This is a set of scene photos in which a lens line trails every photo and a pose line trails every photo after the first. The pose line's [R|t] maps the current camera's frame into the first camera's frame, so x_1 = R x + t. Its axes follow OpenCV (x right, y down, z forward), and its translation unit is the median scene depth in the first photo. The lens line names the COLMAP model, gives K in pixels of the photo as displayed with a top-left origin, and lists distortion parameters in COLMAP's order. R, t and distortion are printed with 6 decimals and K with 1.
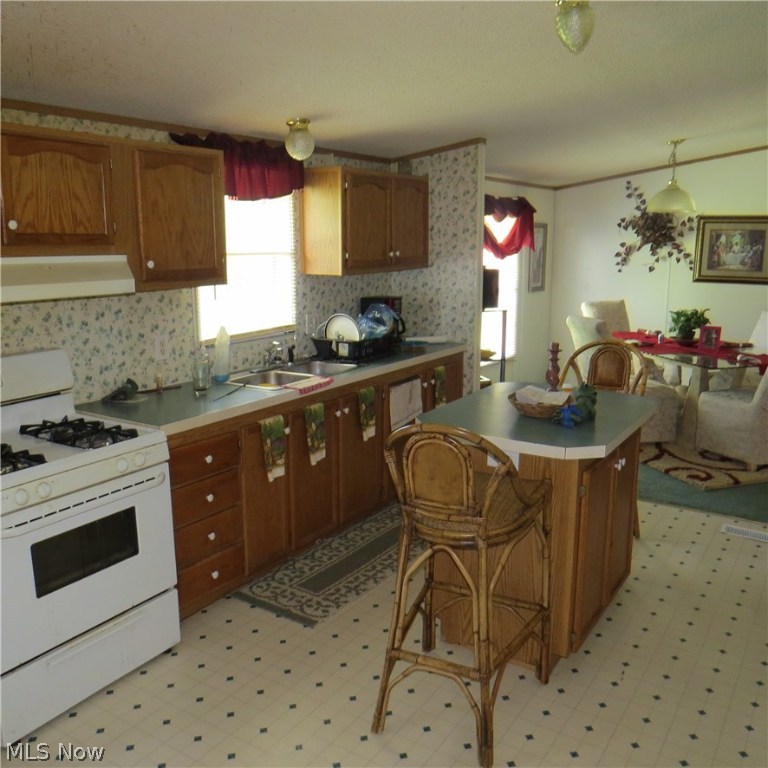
lens RADIAL K [[733.3, 0, 383.1], [0, 733.3, 381.4], [0, 0, 1]] dist [-0.021643, 0.000000]
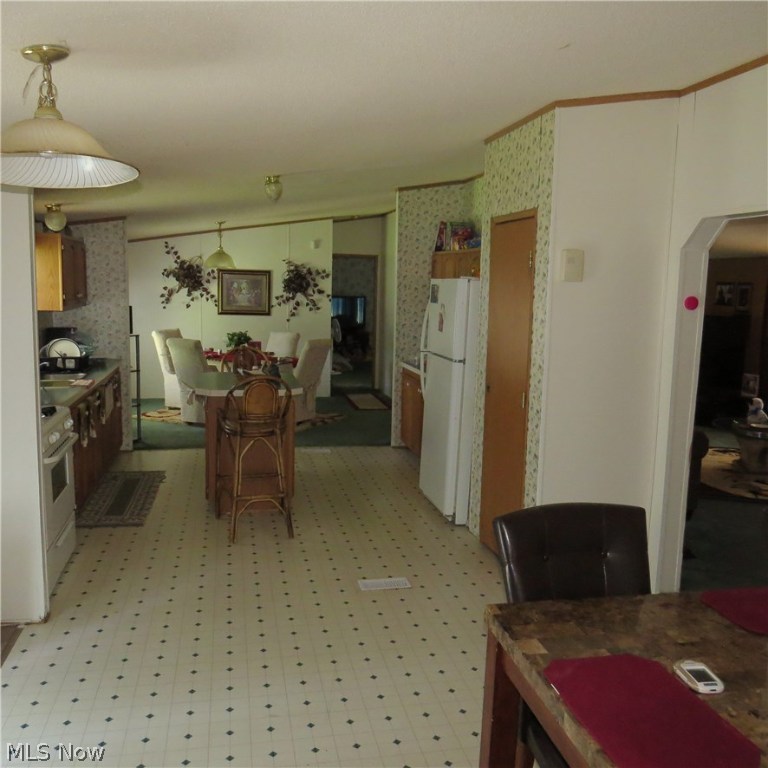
lens RADIAL K [[733.3, 0, 383.6], [0, 733.3, 382.2], [0, 0, 1]] dist [-0.021643, 0.000000]
pose [[0.712684, -0.078131, 0.697120, -0.431393], [0.113890, 0.993480, -0.005086, 0.047569], [-0.692178, 0.083019, 0.716936, -0.290640]]
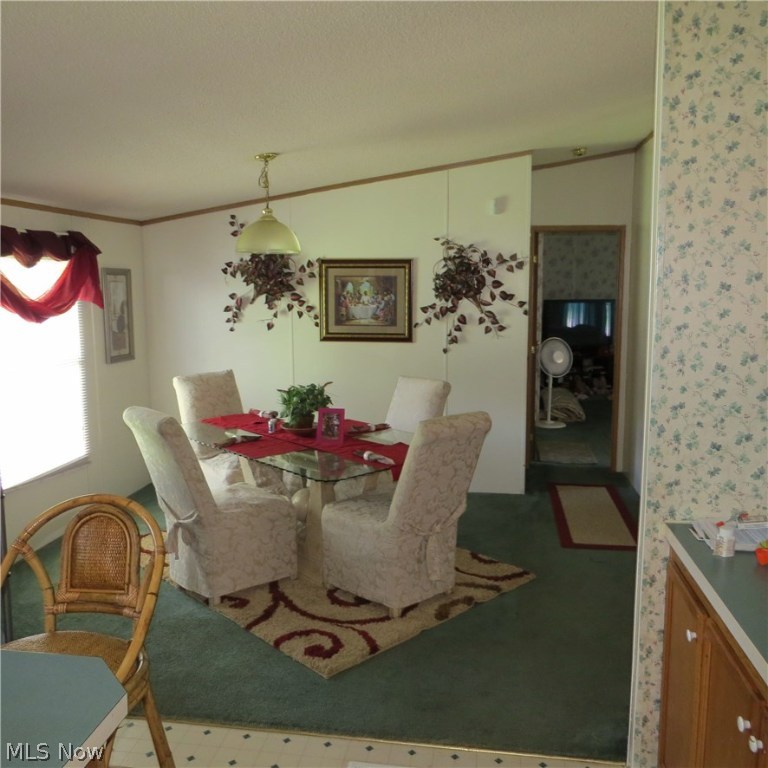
lens RADIAL K [[733.3, 0, 383.1], [0, 733.3, 384.7], [0, 0, 1]] dist [-0.021643, 0.000000]
pose [[0.909839, -0.062889, 0.410169, 0.190418], [0.086165, 0.995537, -0.038491, -0.063867], [-0.405917, 0.070363, 0.911197, 0.300973]]
